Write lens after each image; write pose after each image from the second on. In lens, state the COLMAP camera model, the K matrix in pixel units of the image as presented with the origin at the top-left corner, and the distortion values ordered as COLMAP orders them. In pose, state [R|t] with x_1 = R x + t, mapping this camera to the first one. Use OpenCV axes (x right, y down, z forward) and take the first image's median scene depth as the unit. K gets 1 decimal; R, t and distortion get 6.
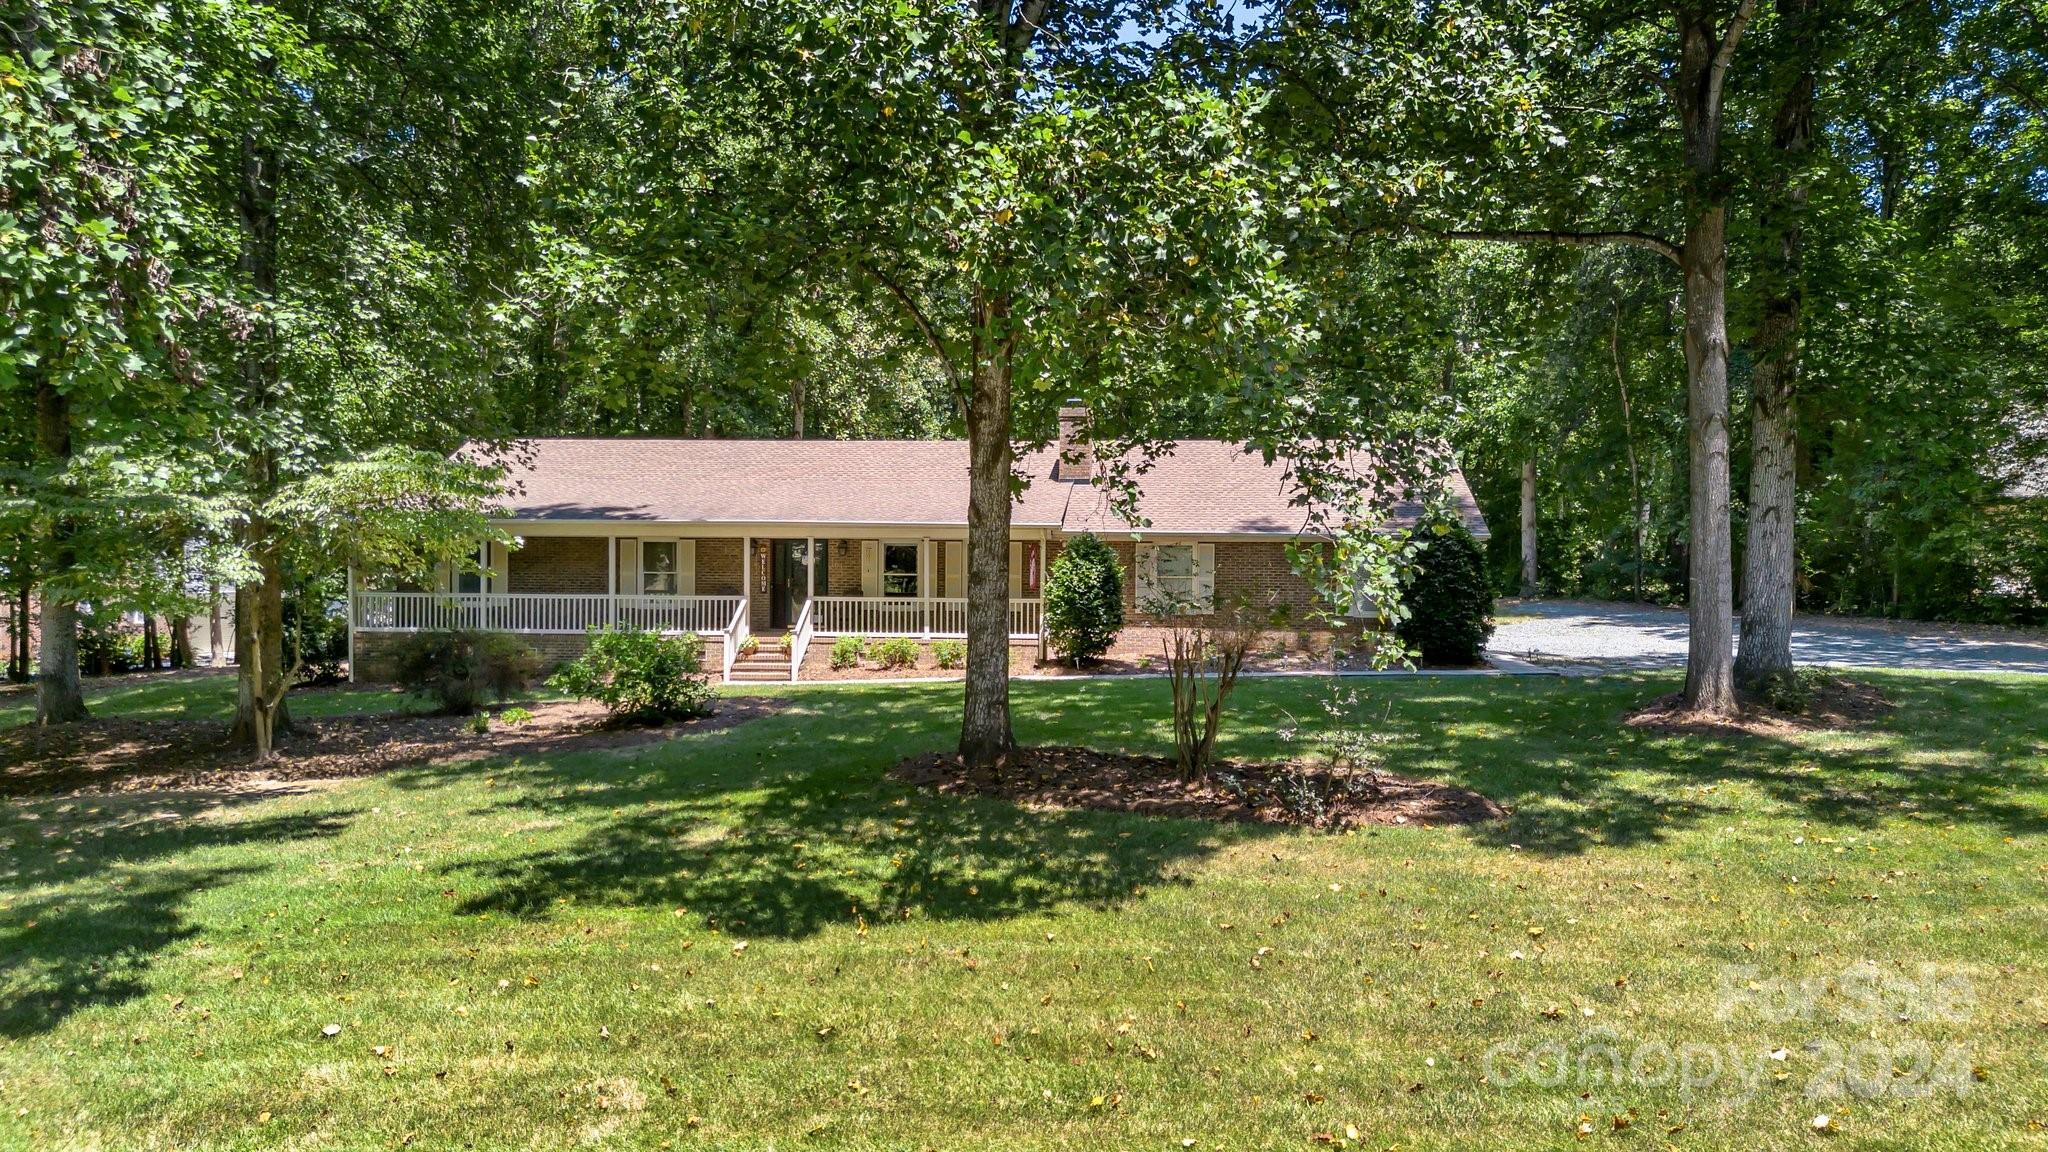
lens RADIAL K [[1412.8, 0, 1024.0], [0, 1412.8, 576.0], [0, 0, 1]] dist [0.091866, -0.103109]
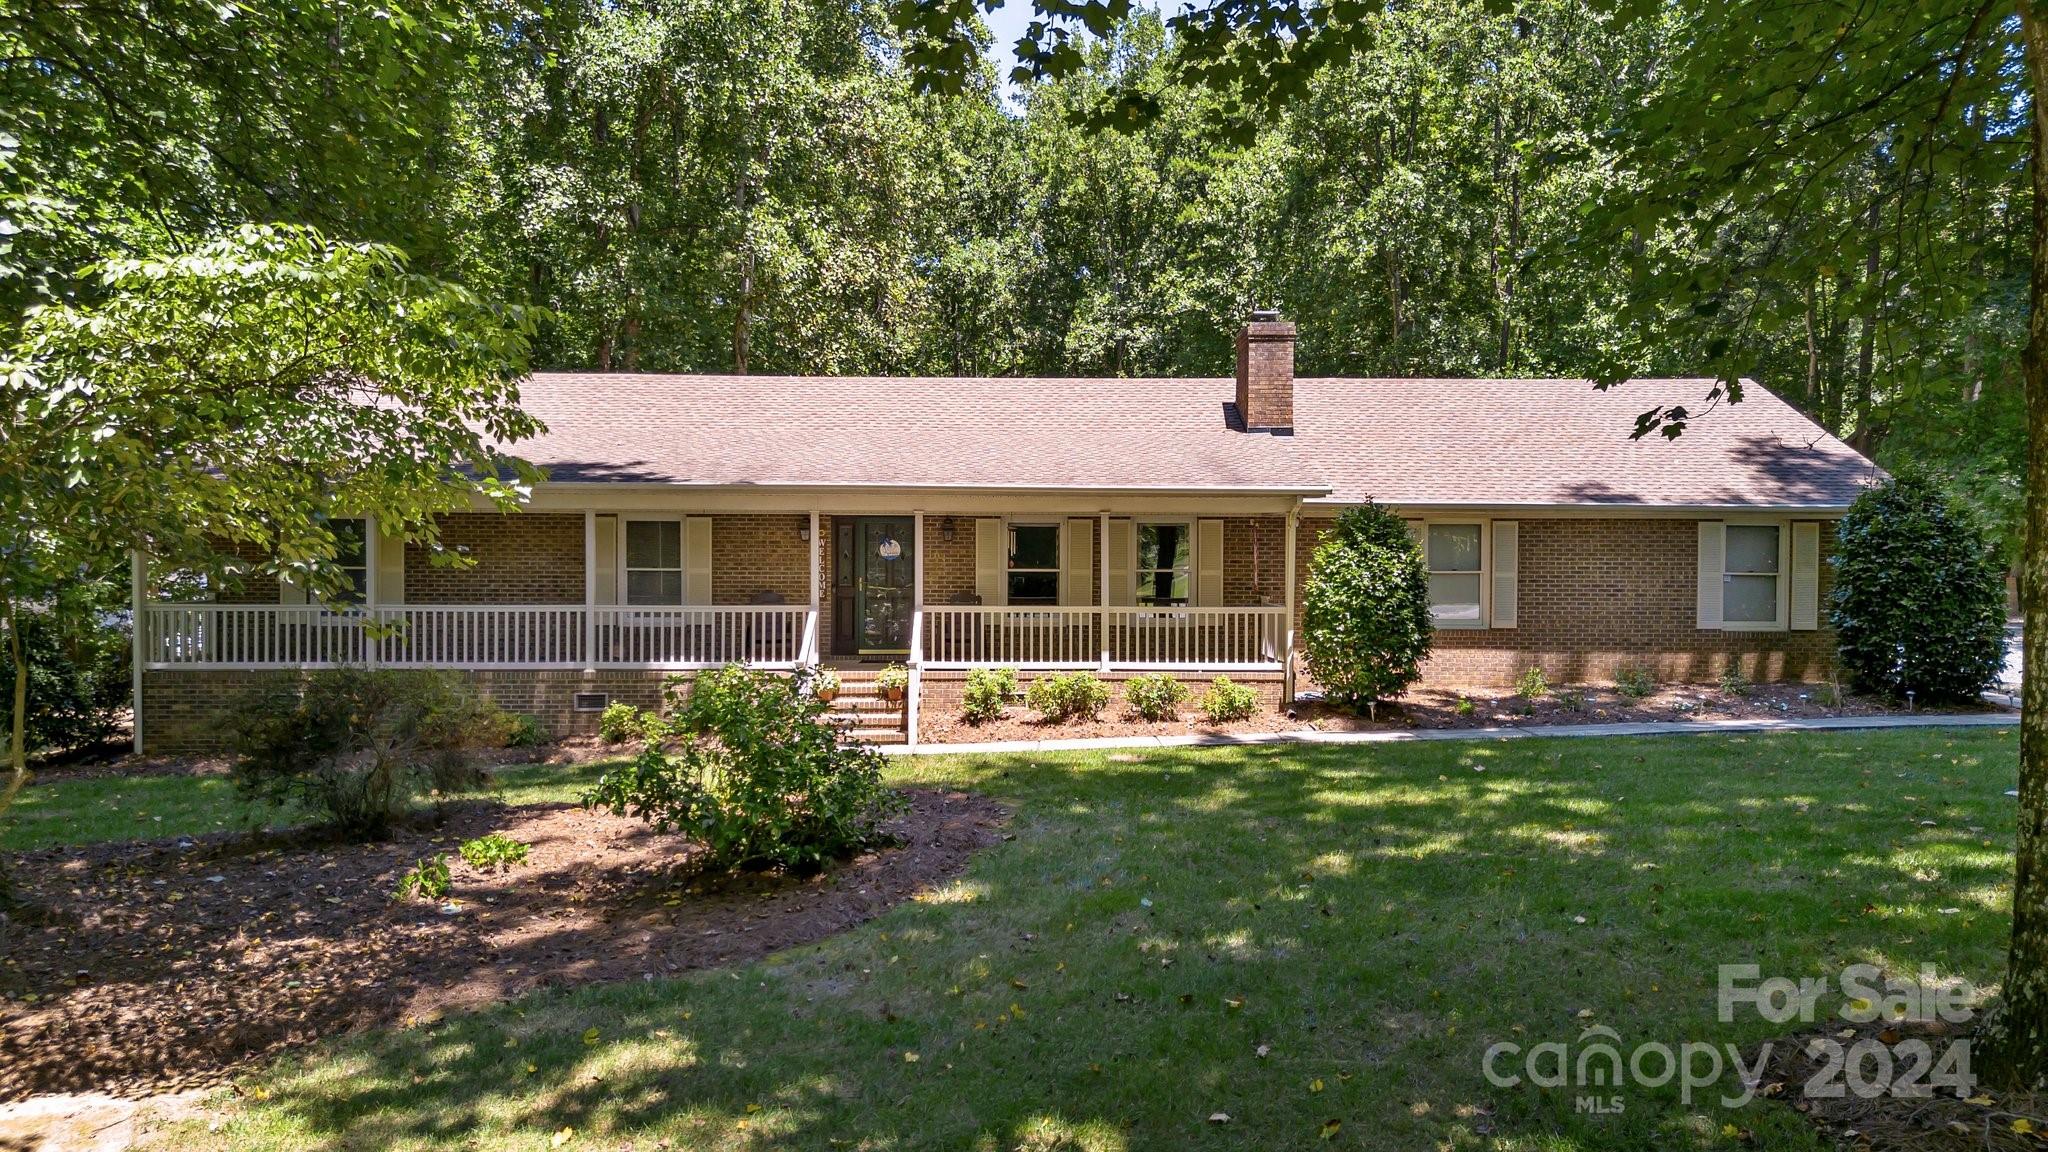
lens RADIAL K [[1412.8, 0, 1024.0], [0, 1412.8, 576.0], [0, 0, 1]] dist [0.091866, -0.103109]
pose [[0.993013, -0.004811, 0.117904, -0.178189], [0.004834, 0.999988, 0.000095, 0.001399], [-0.117903, 0.000476, 0.993025, 0.371395]]
